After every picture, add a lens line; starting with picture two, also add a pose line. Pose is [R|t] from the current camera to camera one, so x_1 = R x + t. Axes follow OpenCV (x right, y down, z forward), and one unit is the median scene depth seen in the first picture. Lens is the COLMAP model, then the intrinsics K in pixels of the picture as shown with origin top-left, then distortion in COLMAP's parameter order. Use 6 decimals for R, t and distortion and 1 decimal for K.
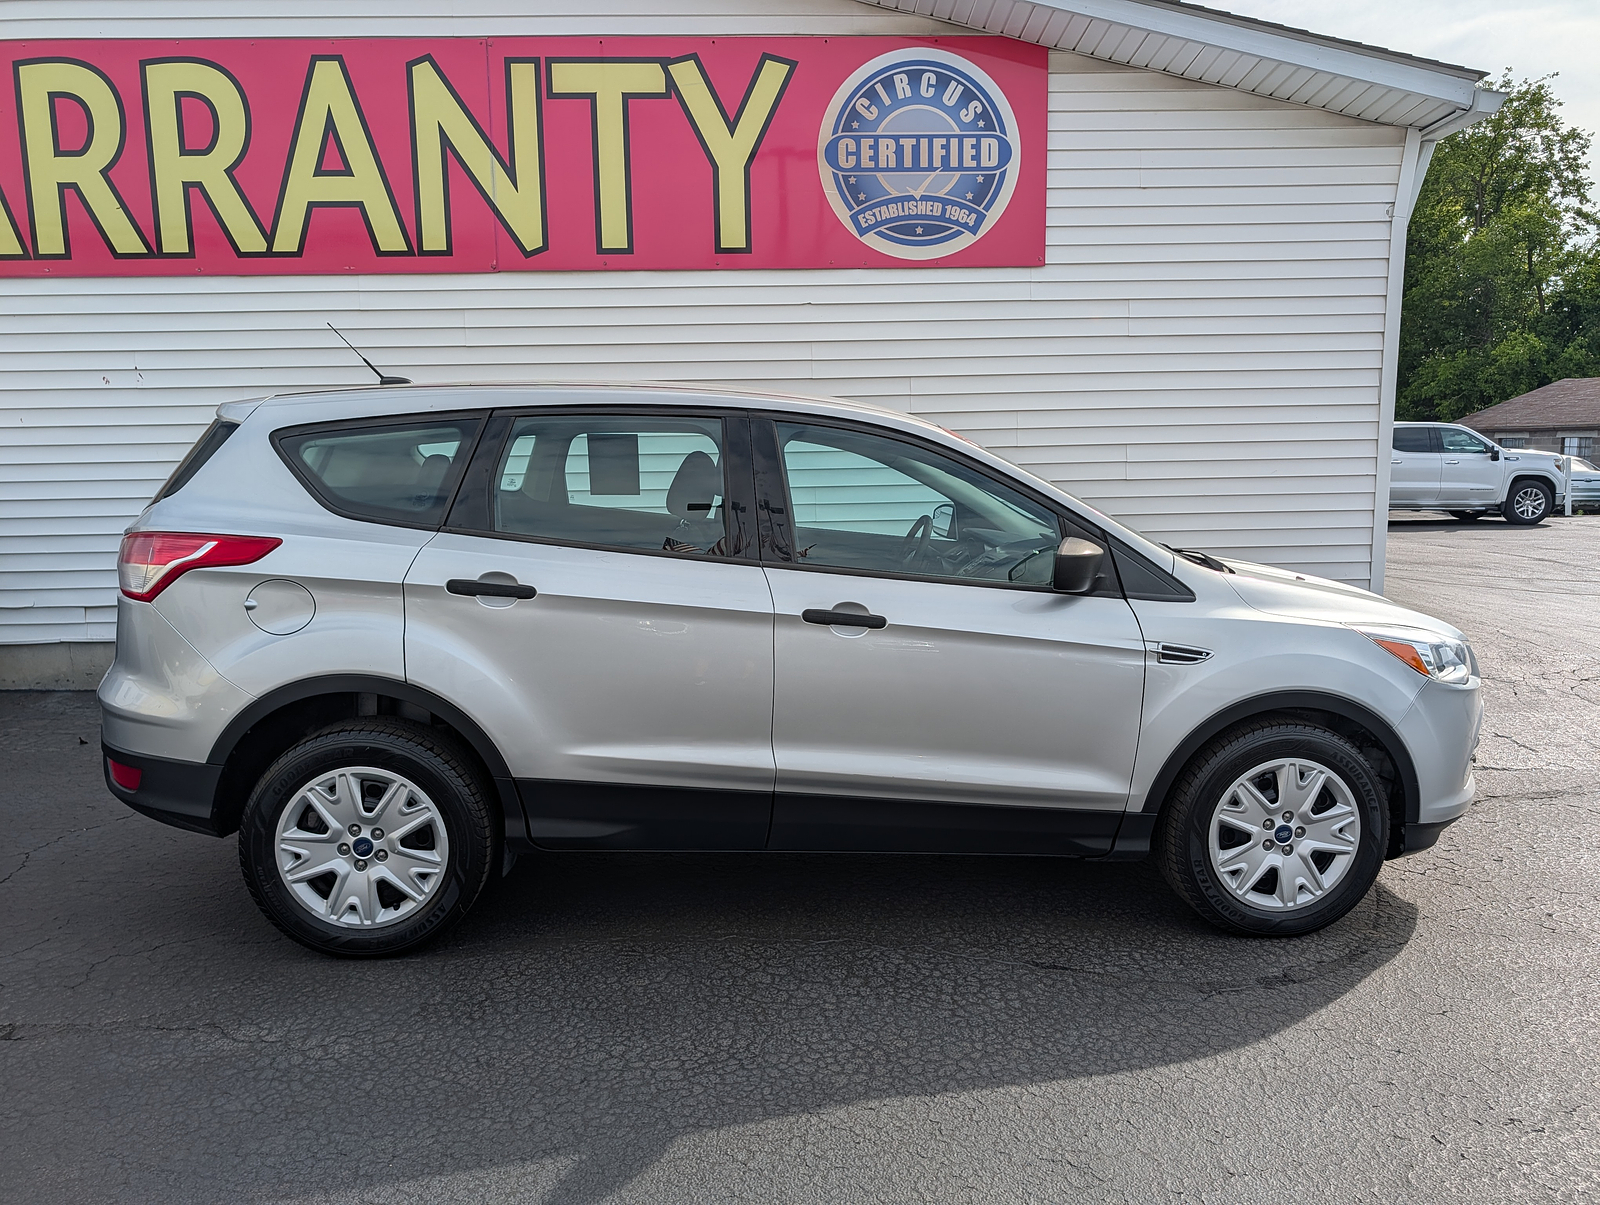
lens RADIAL K [[1160.5, 0, 816.2], [0, 1160.5, 597.5], [0, 0, 1]] dist [0.019131, -0.007657]
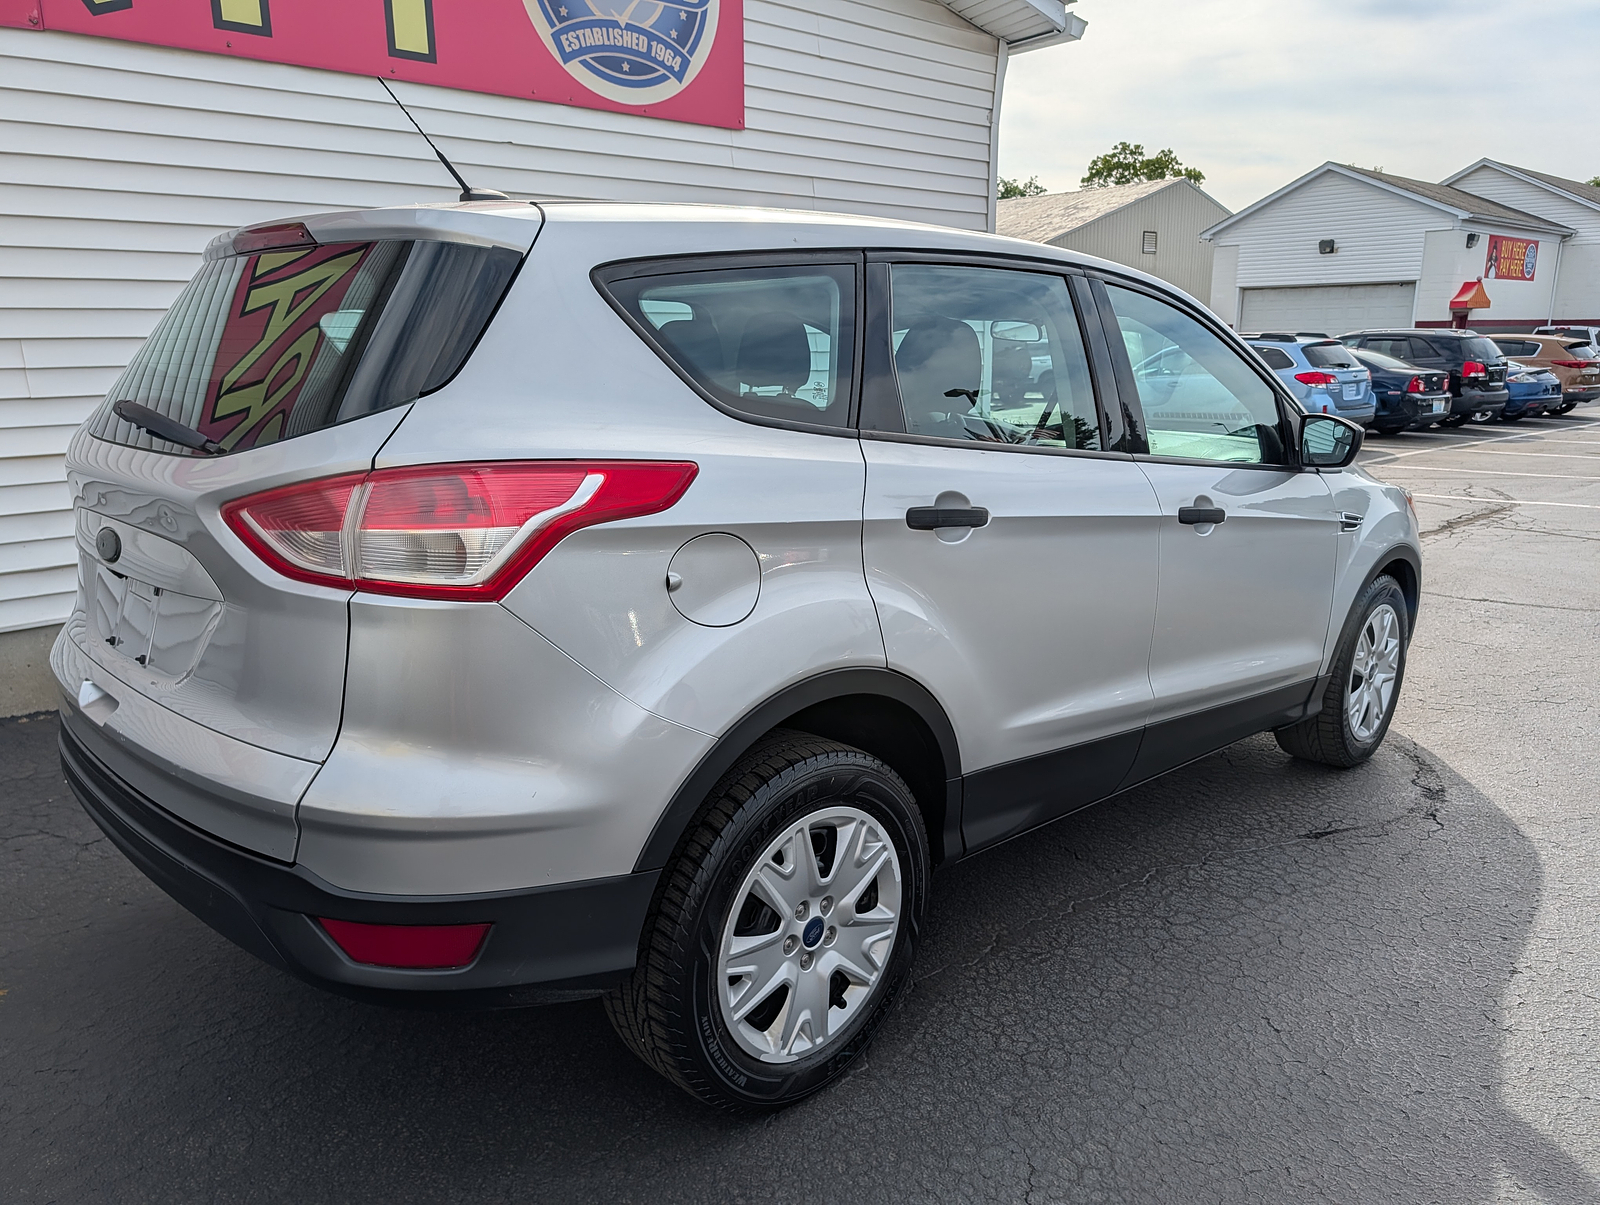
lens RADIAL K [[1151.1, 0, 797.3], [0, 1151.1, 612.4], [0, 0, 1]] dist [0.027340, -0.023955]
pose [[0.766416, -0.140236, 0.626849, -0.394923], [0.078941, 0.989043, 0.124747, -0.021968], [-0.637475, -0.046125, 0.769089, 0.264529]]
